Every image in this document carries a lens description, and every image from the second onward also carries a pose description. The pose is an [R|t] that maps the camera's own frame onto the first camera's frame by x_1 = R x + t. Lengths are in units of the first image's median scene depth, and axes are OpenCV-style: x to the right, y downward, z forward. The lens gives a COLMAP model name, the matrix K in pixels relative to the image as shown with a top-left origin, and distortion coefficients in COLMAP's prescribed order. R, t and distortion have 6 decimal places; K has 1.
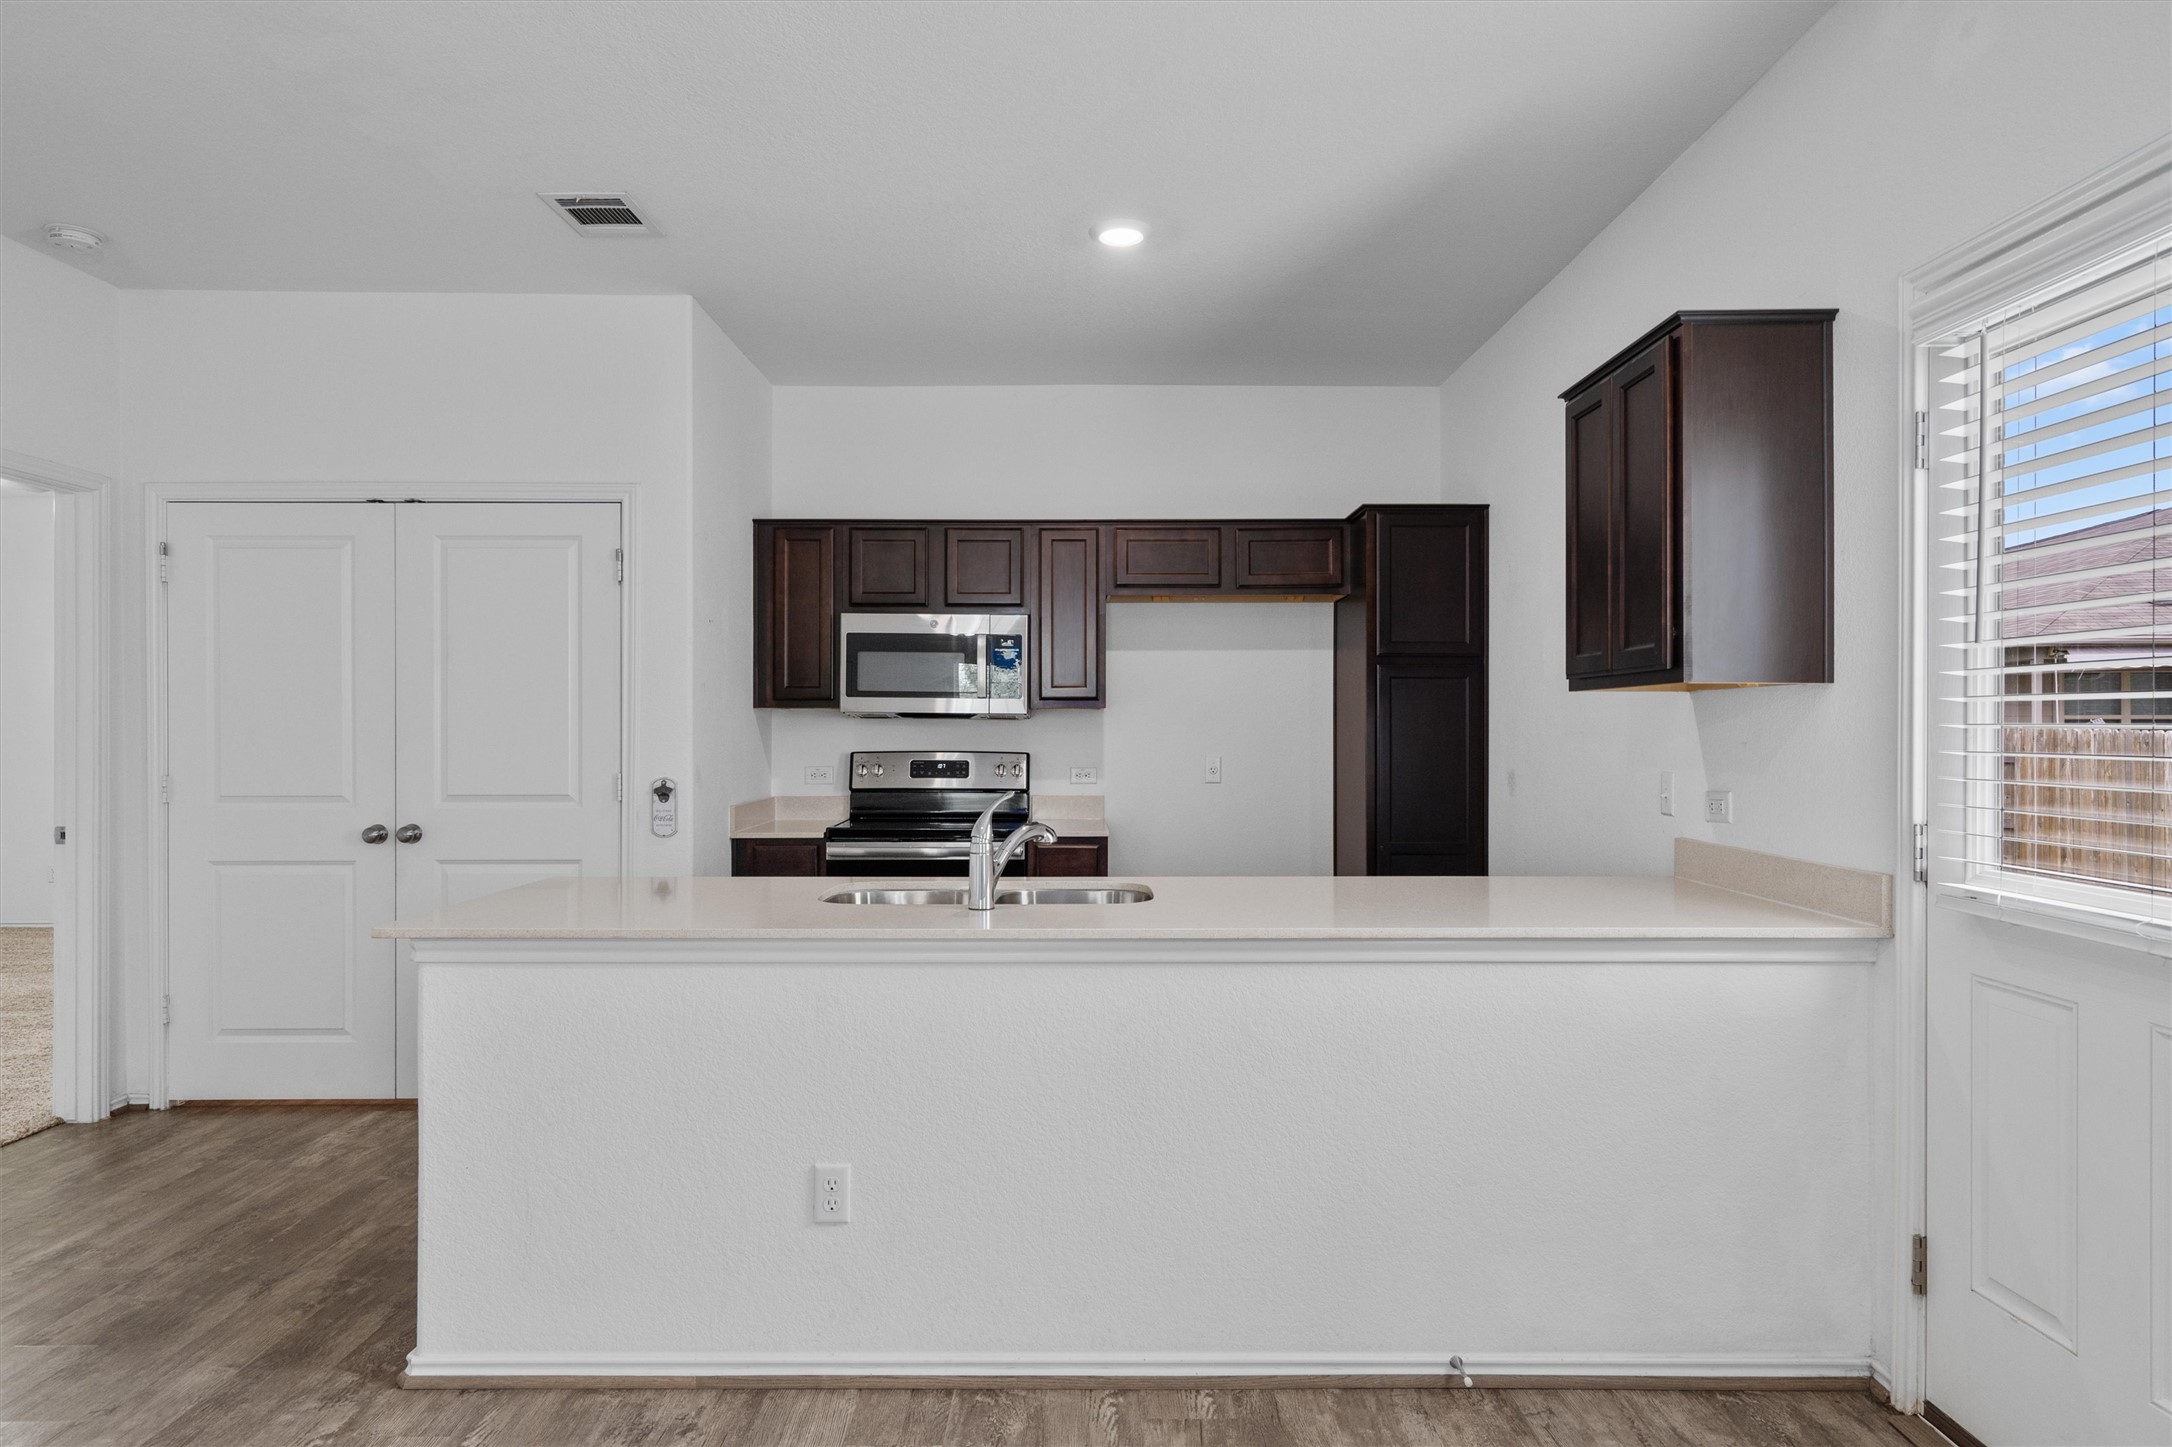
lens RADIAL K [[1150.8, 0, 1086.0], [0, 1150.8, 723.5], [0, 0, 1]] dist [-0.000297, -0.000230]
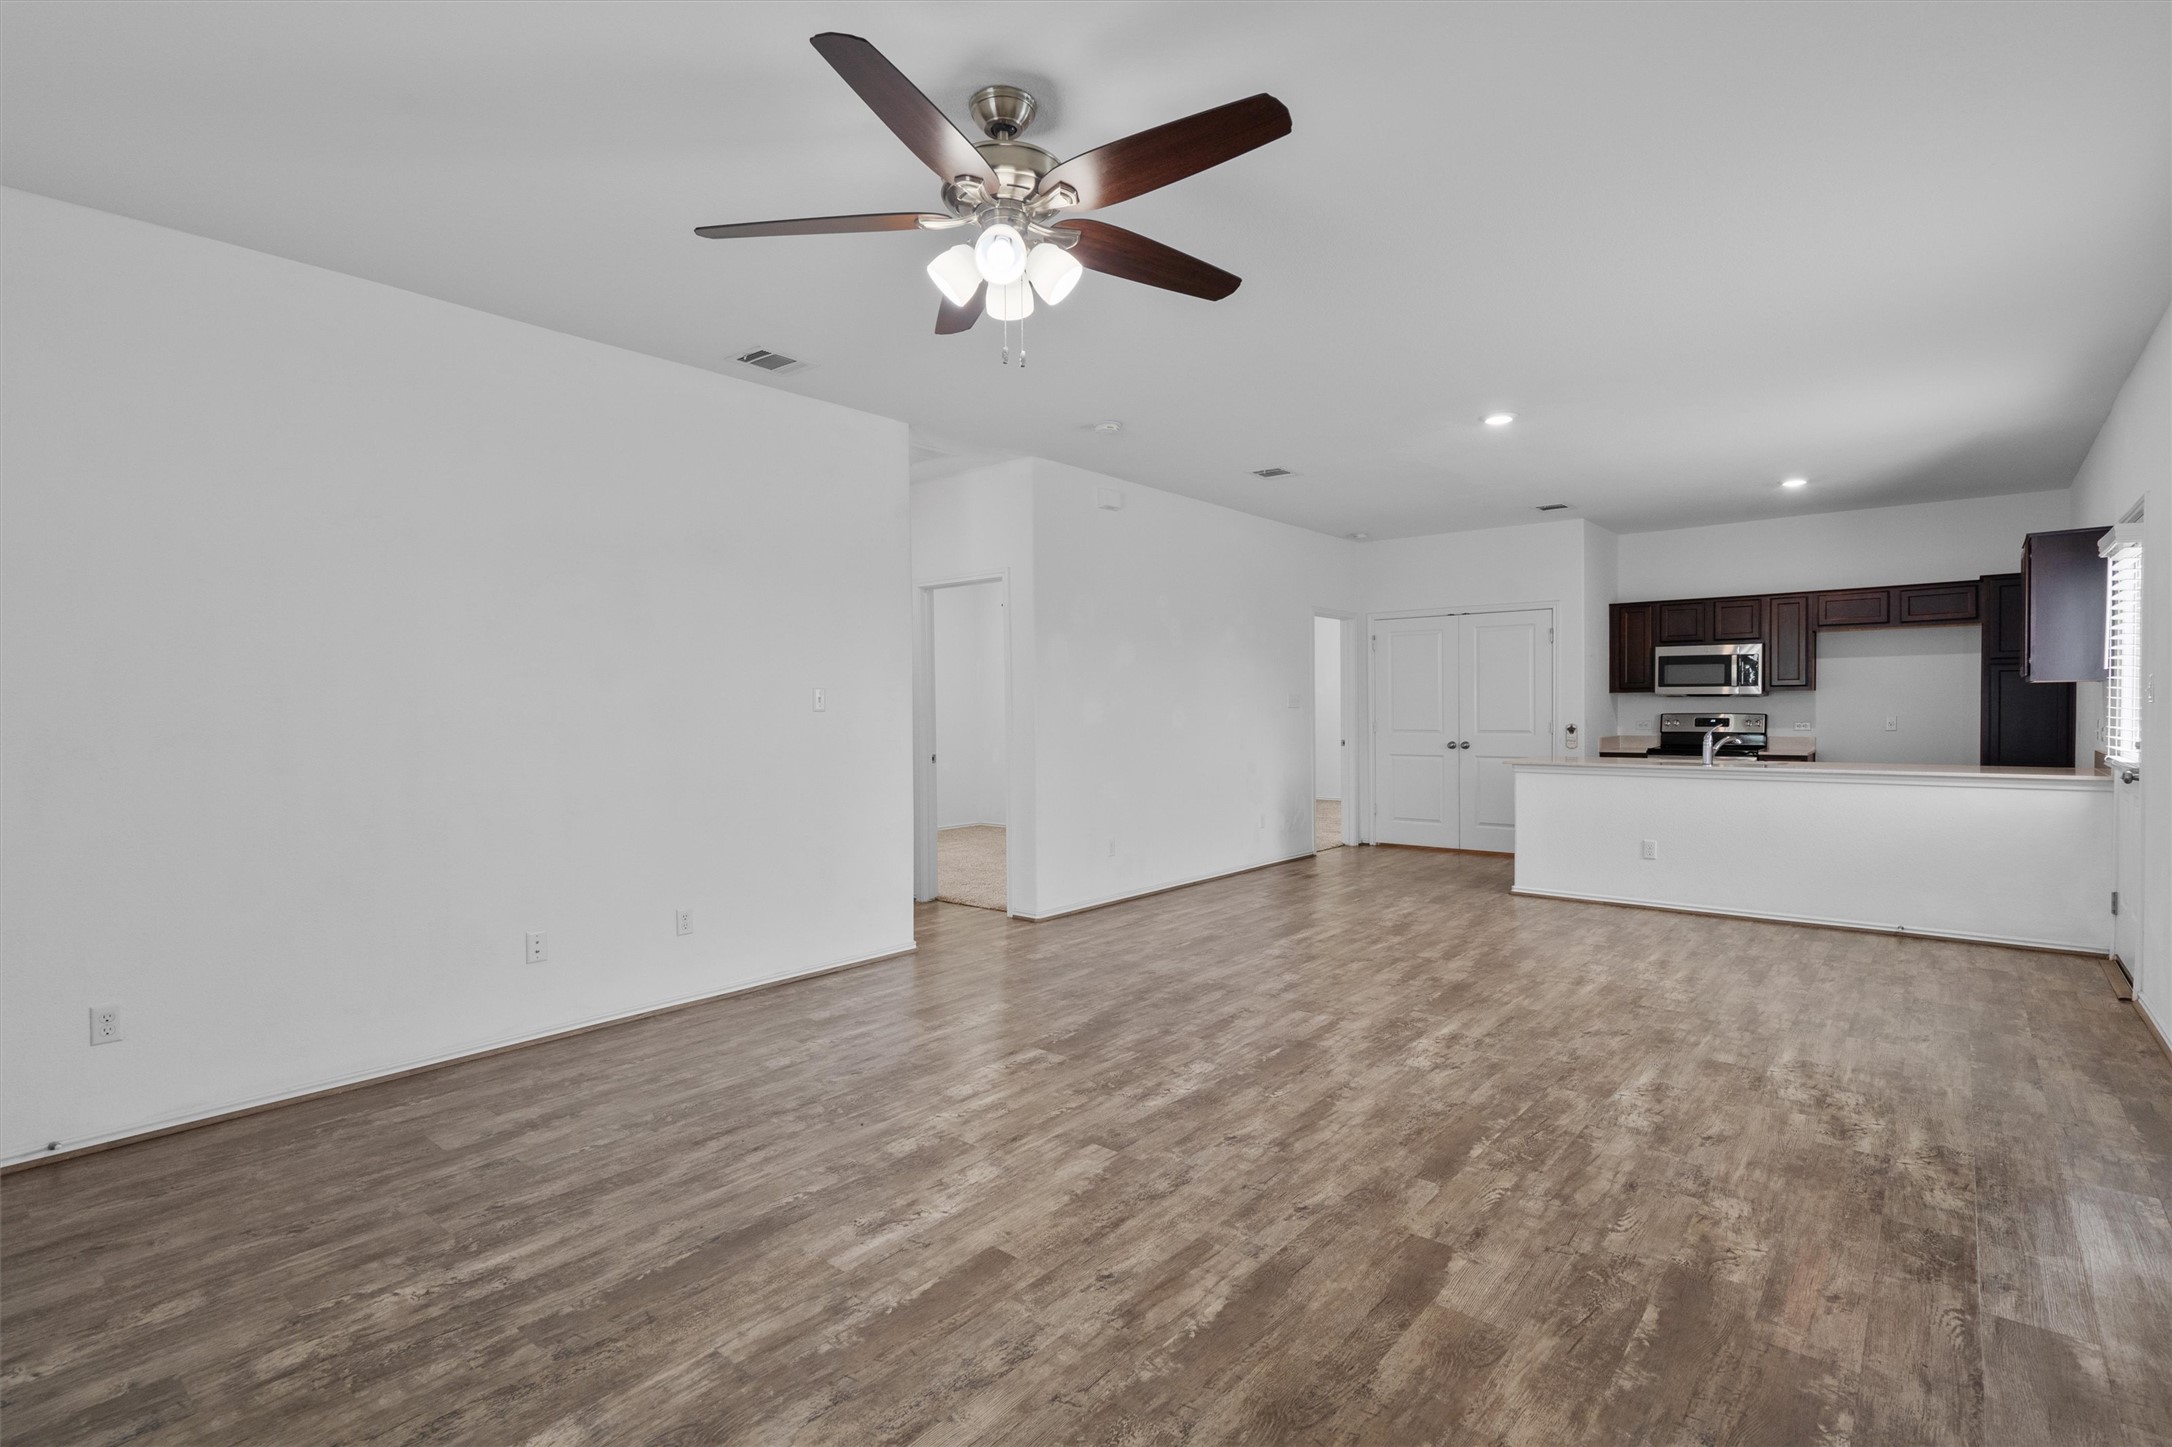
lens RADIAL K [[1021.8, 0, 1079.9], [0, 1021.8, 718.7], [0, 0, 1]] dist [0.004705, 0.000540]
pose [[0.745515, 0.002175, -0.666486, 0.243970], [0.010463, 0.999833, 0.014968, -0.004567], [0.666407, -0.018132, 0.745367, -1.072544]]
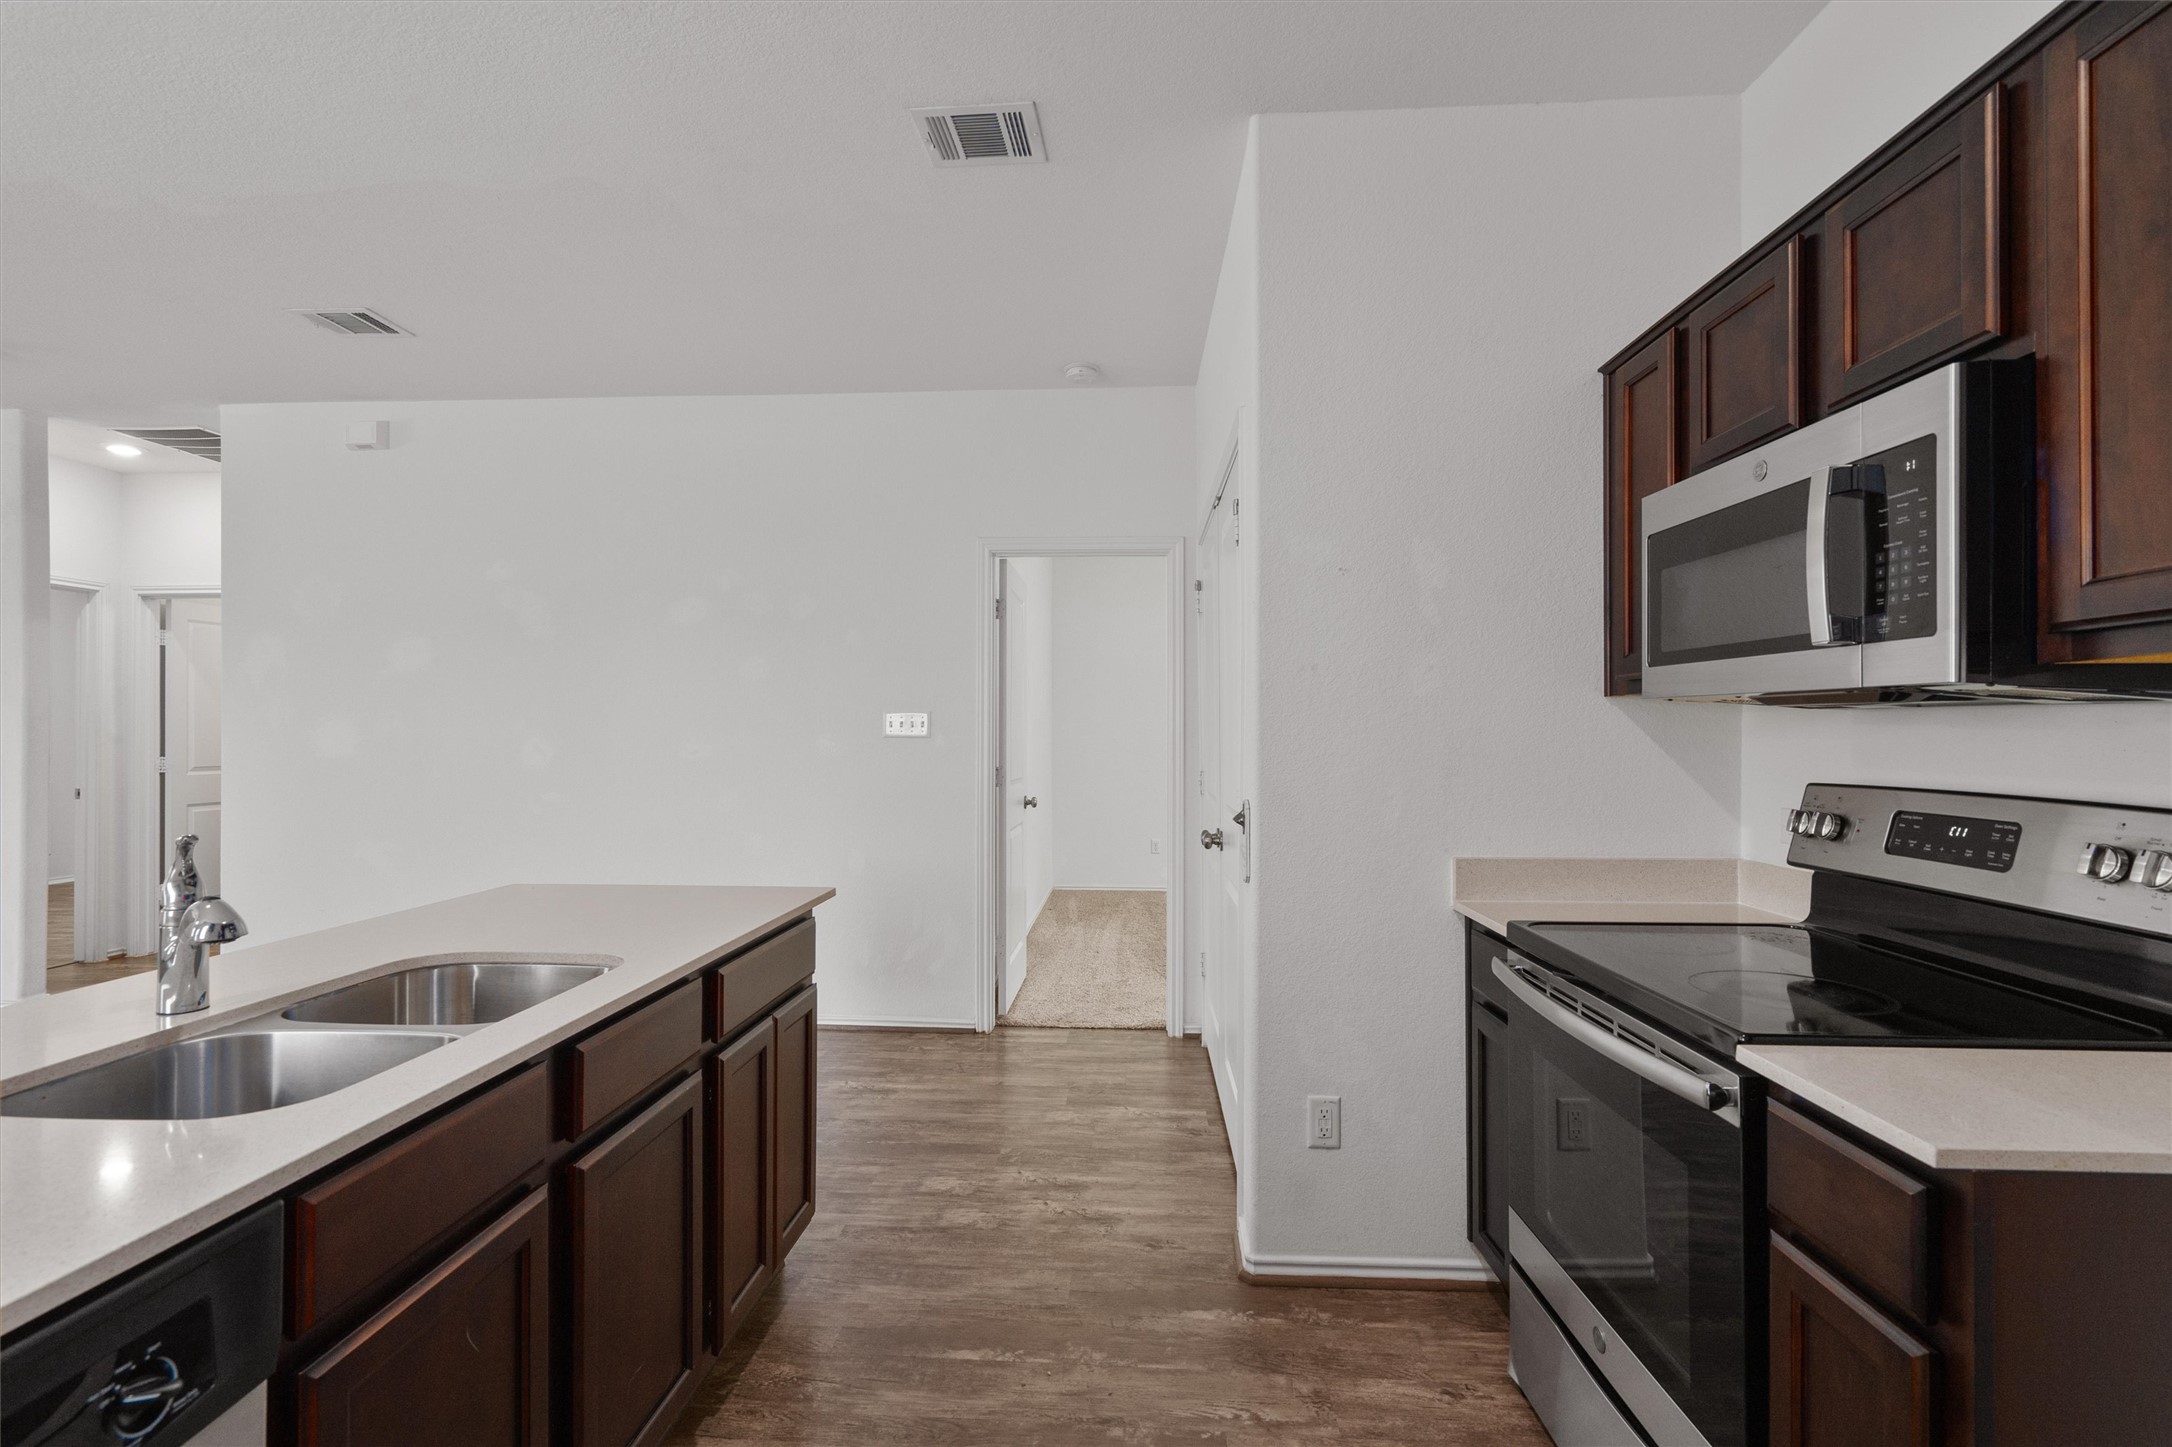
lens RADIAL K [[1021.8, 0, 1079.9], [0, 1021.8, 718.7], [0, 0, 1]] dist [0.004705, 0.000540]
pose [[-0.074120, -0.011757, -0.997180, 0.239352], [0.012208, 0.999845, -0.012696, 0.001336], [0.997175, -0.013115, -0.073965, 0.793880]]
